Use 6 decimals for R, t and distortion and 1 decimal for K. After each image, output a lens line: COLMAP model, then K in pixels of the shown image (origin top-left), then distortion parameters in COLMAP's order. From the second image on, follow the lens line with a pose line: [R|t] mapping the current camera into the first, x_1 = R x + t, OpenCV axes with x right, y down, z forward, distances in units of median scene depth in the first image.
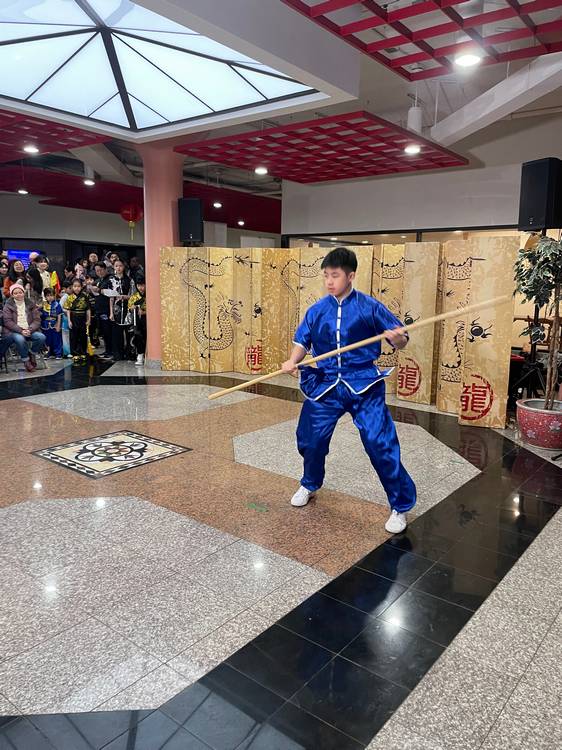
lens RADIAL K [[571.6, 0, 281.4], [0, 571.6, 367.0], [0, 0, 1]] dist [0.092899, -0.116400]
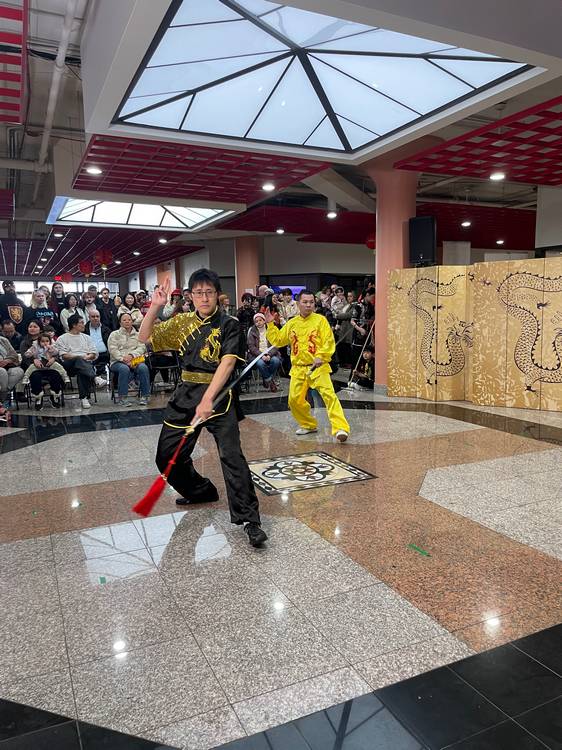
lens RADIAL K [[571.6, 0, 286.9], [0, 571.6, 375.0], [0, 0, 1]] dist [0.092899, -0.116400]
pose [[0.898101, 0.017421, -0.439445, 0.102648], [-0.035485, 0.998828, -0.032925, 0.012843], [0.438356, 0.045164, 0.897666, 0.085394]]
